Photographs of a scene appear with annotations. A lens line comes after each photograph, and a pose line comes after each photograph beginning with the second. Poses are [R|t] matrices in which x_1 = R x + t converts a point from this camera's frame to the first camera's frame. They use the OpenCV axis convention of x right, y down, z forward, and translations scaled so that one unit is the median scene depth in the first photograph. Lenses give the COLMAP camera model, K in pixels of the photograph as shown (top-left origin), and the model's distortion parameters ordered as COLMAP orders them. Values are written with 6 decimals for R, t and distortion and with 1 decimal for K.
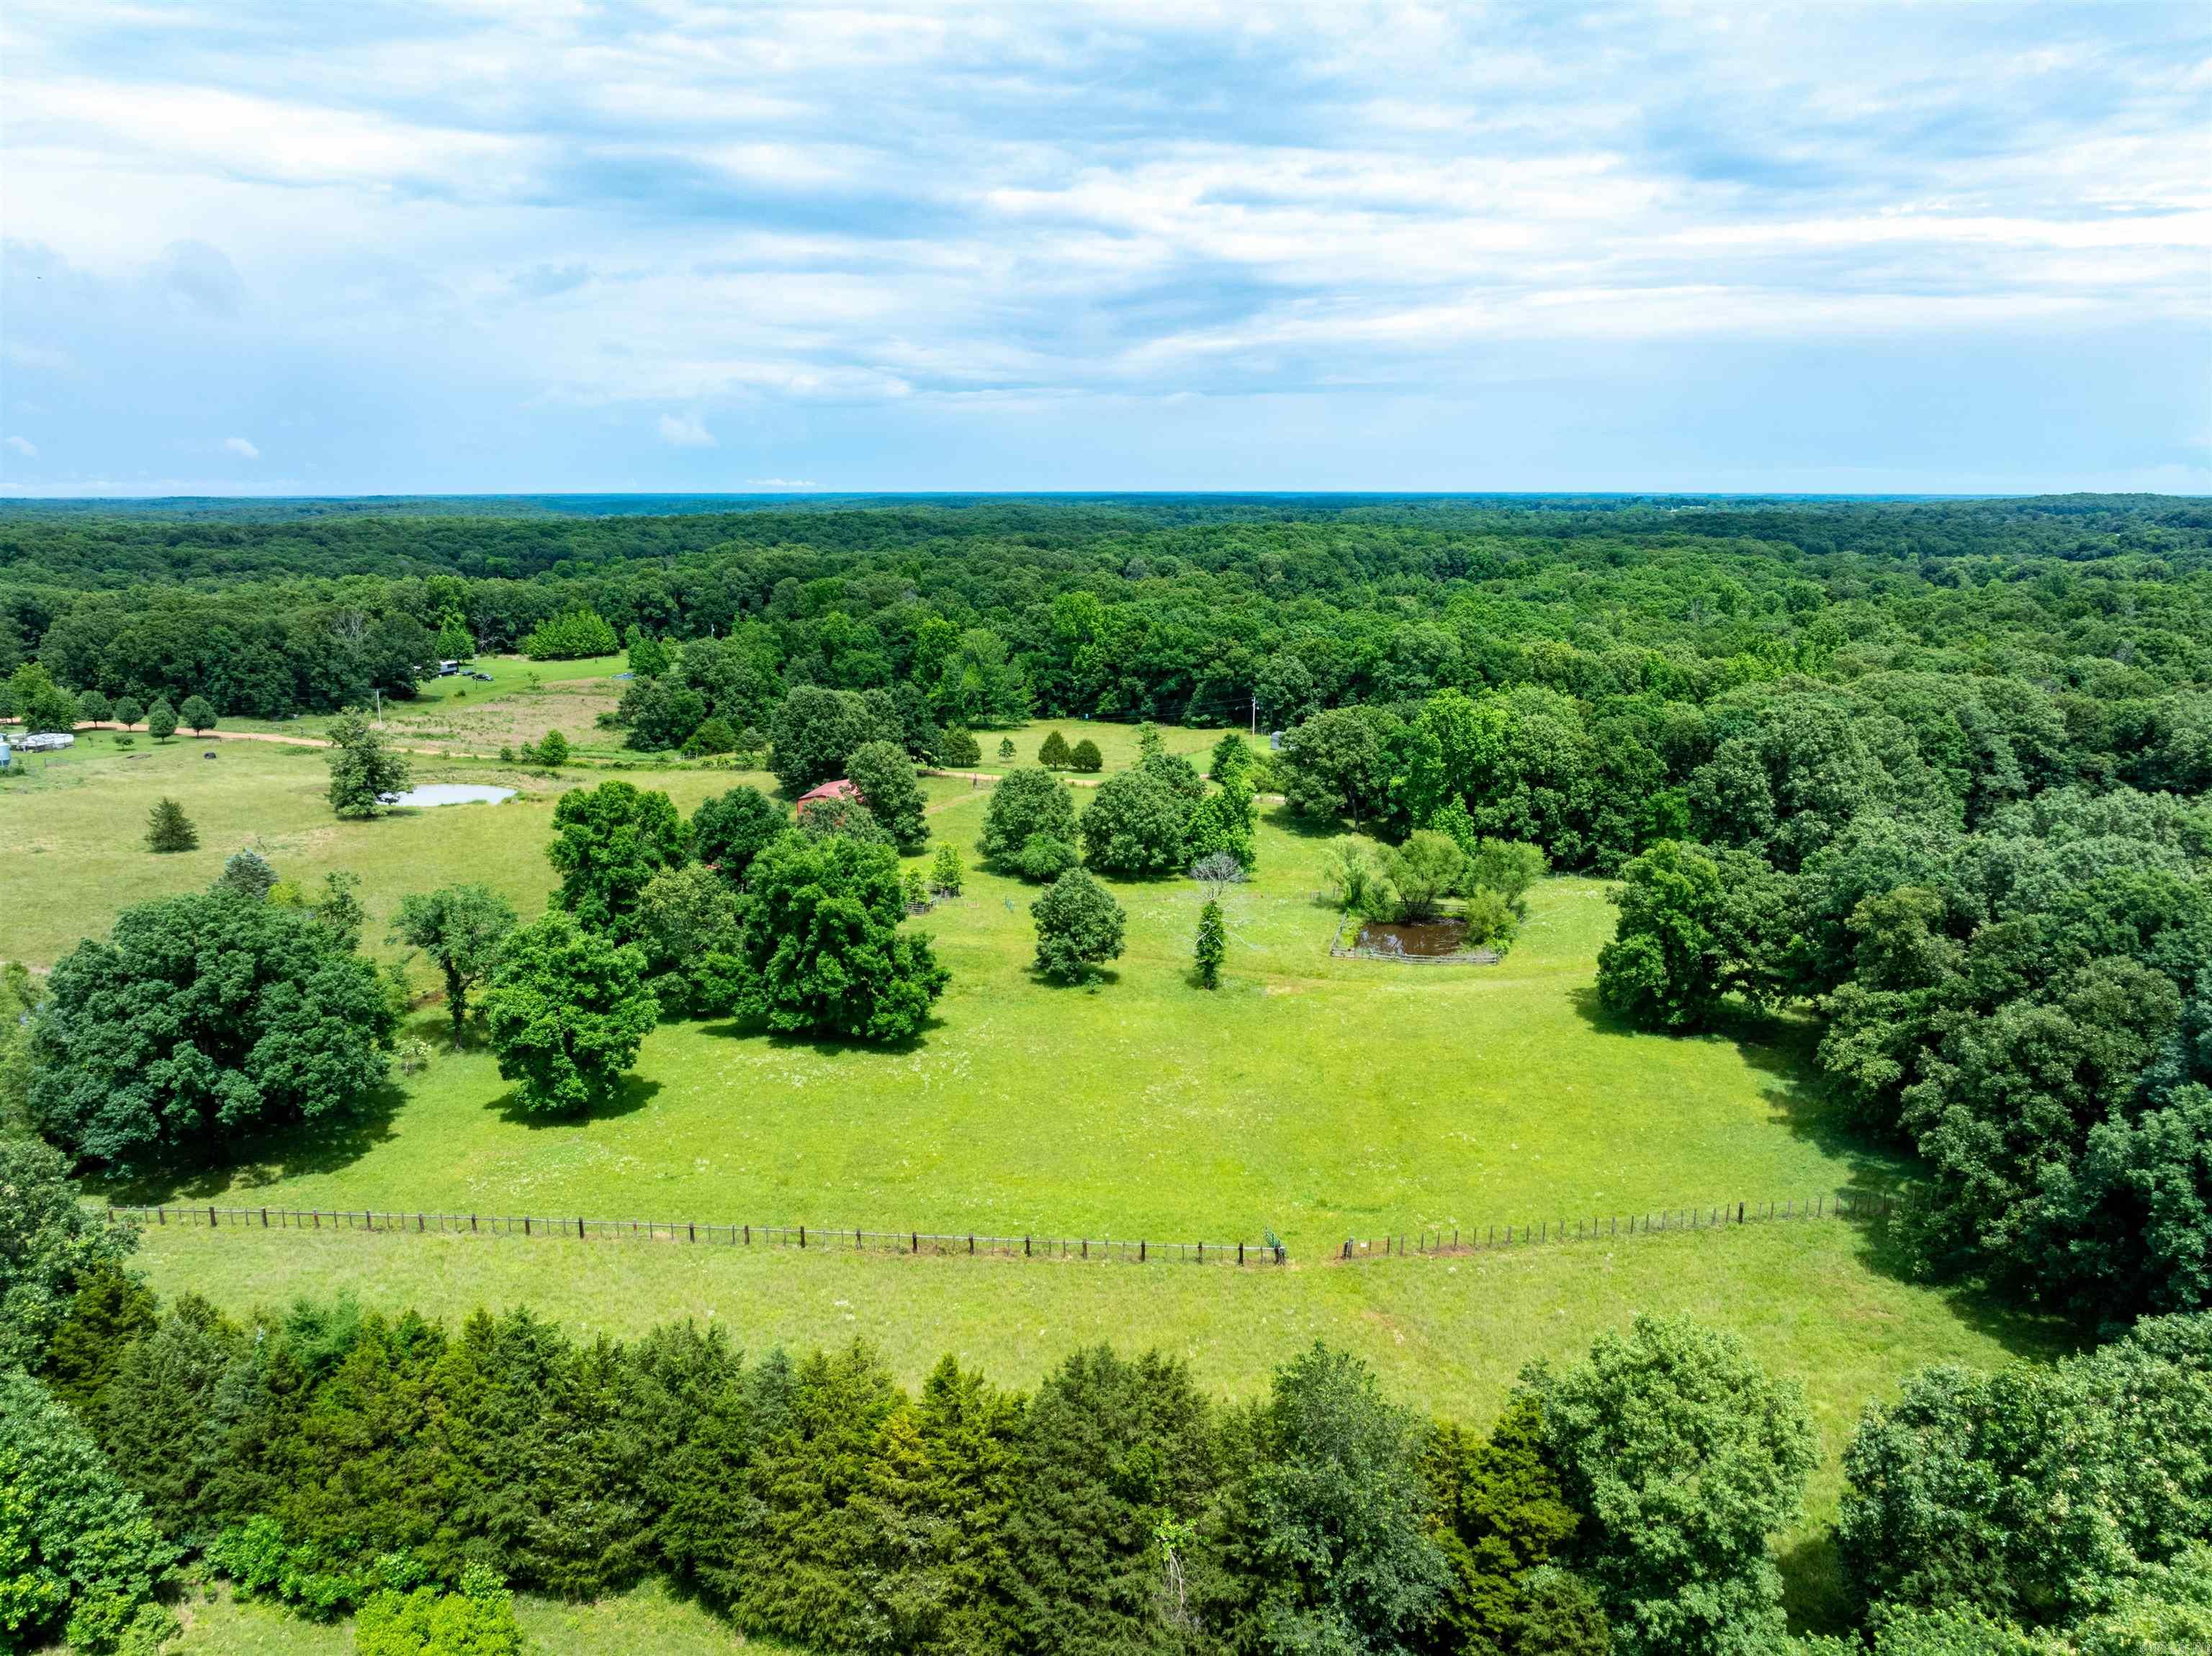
lens RADIAL K [[1565.9, 0, 1084.4], [0, 1565.9, 836.4], [0, 0, 1]] dist [-0.033682, 0.026050]
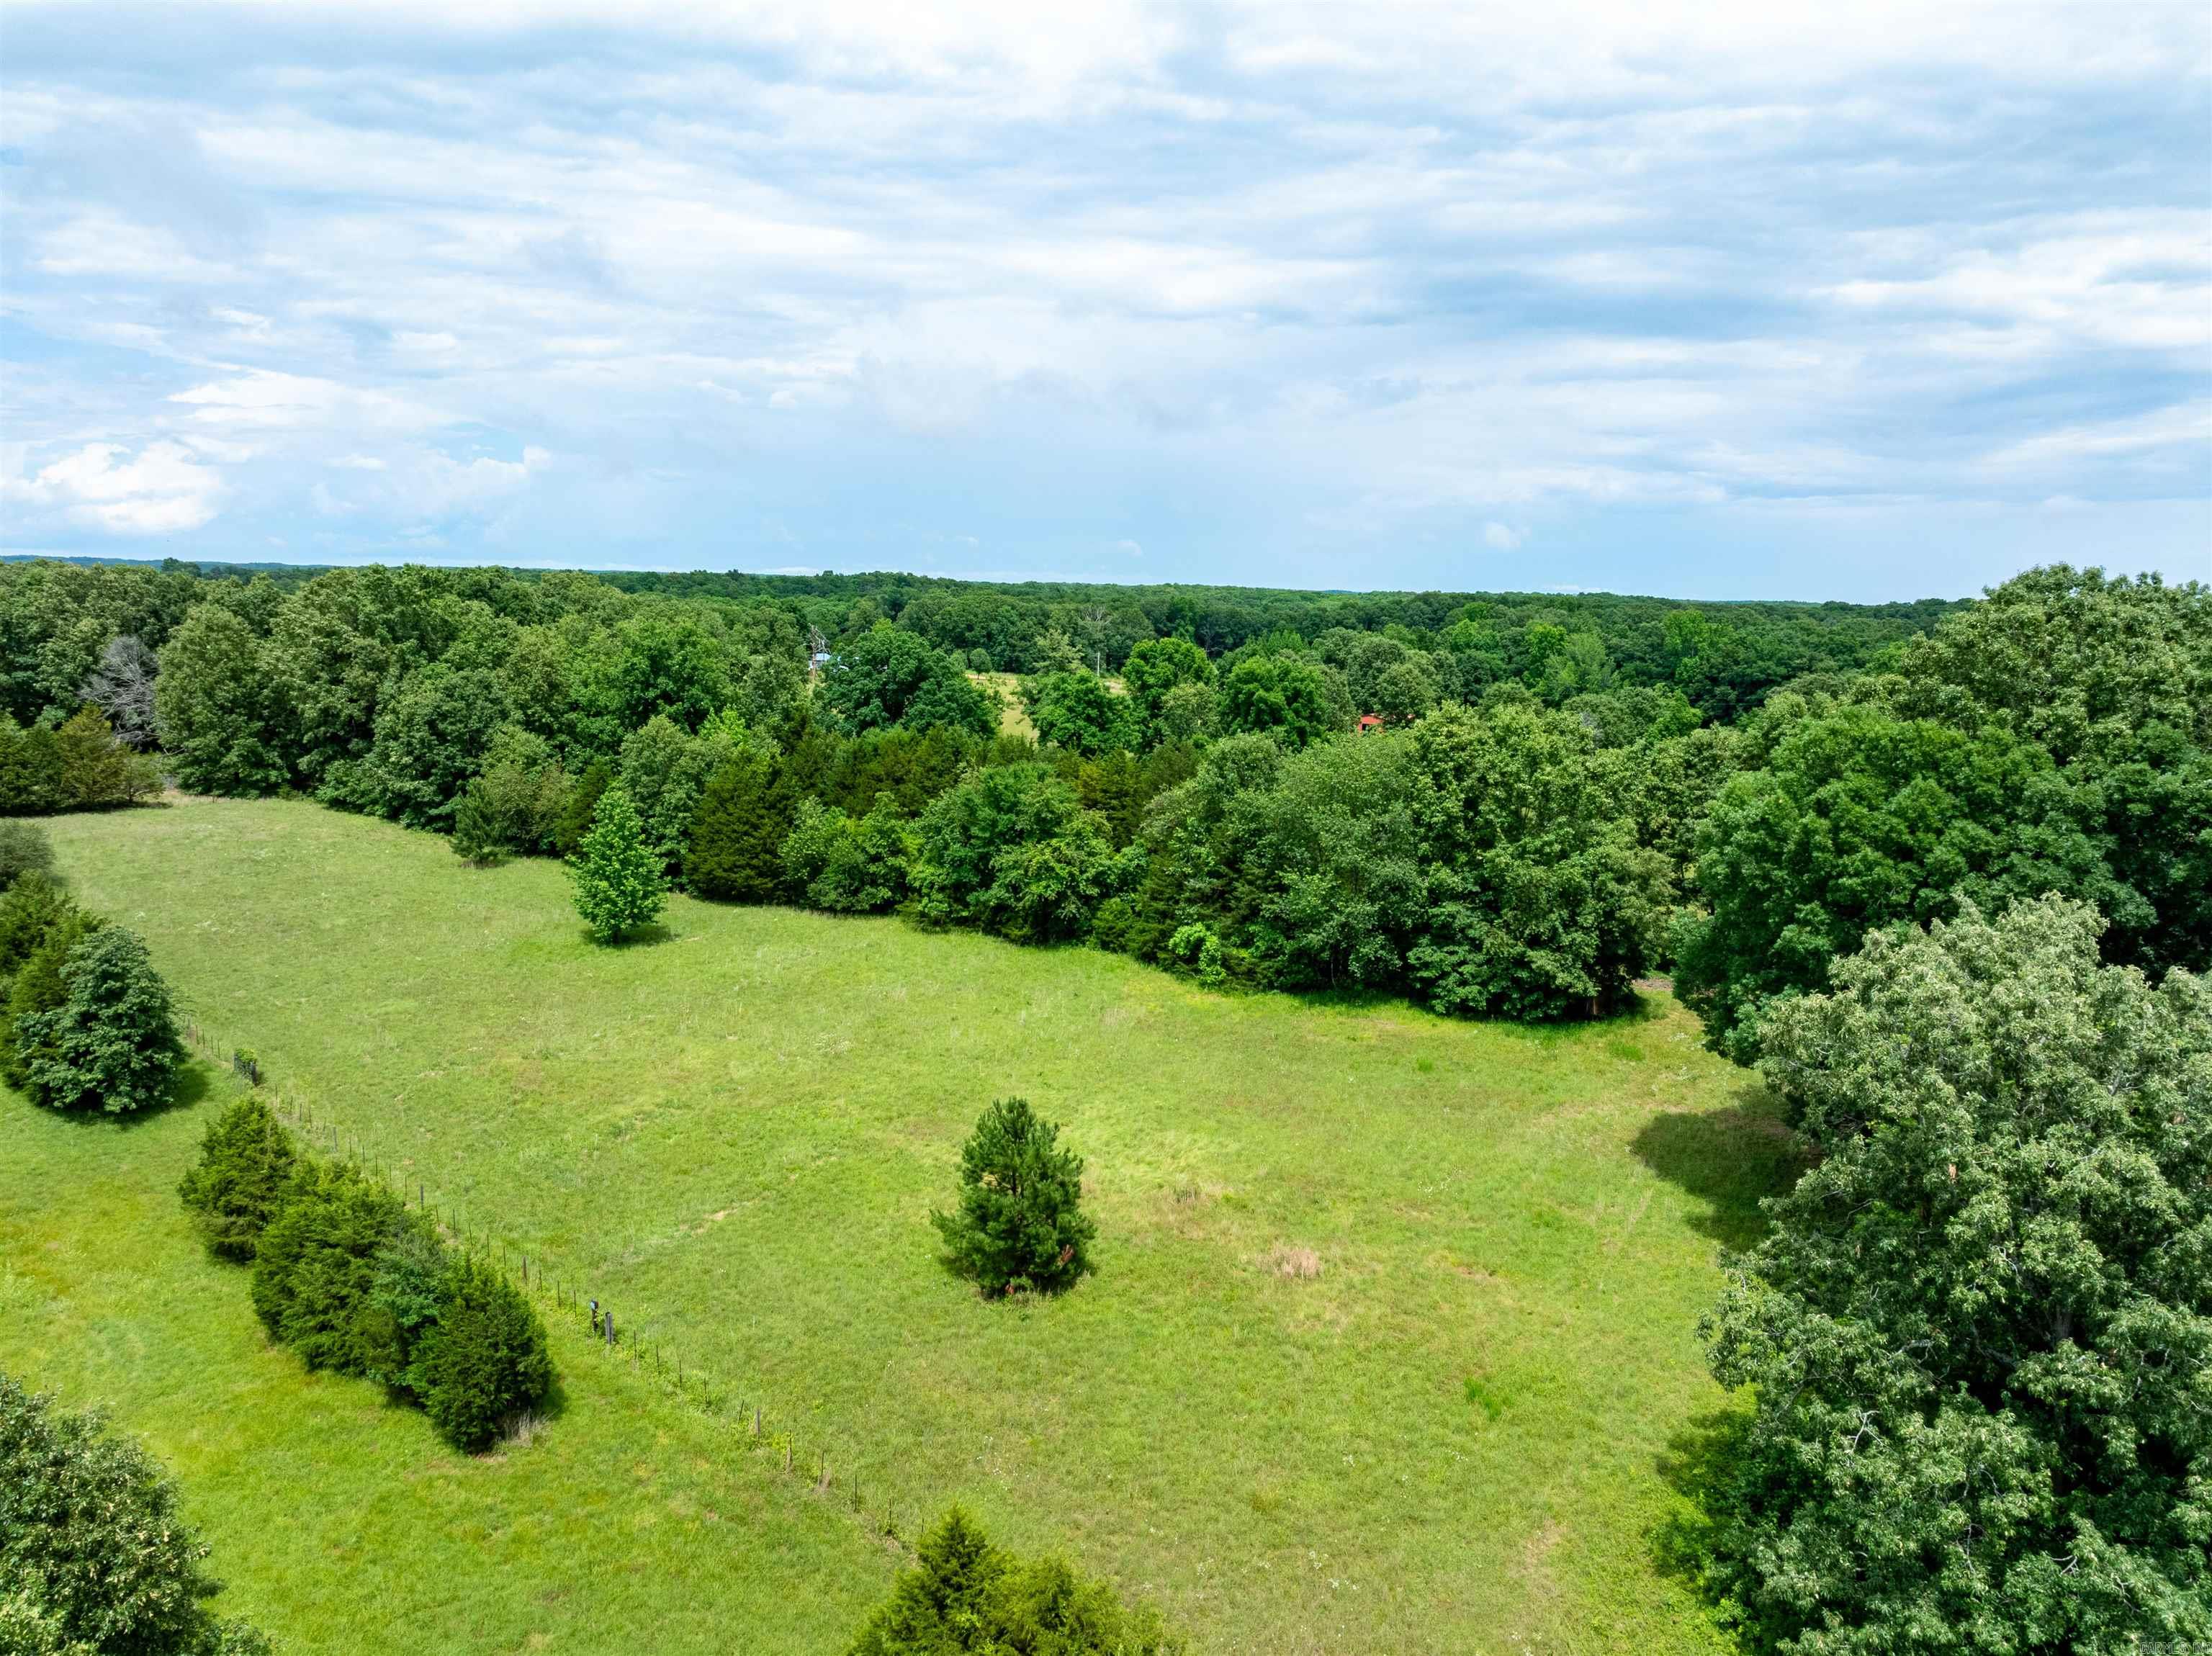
lens RADIAL K [[1565.9, 0, 1152.5], [0, 1565.9, 910.2], [0, 0, 1]] dist [-0.033682, 0.026050]
pose [[0.896442, 0.103101, -0.431001, 0.210525], [-0.112652, 0.993629, 0.003384, 0.129182], [0.428604, 0.045519, 0.902345, -0.206772]]
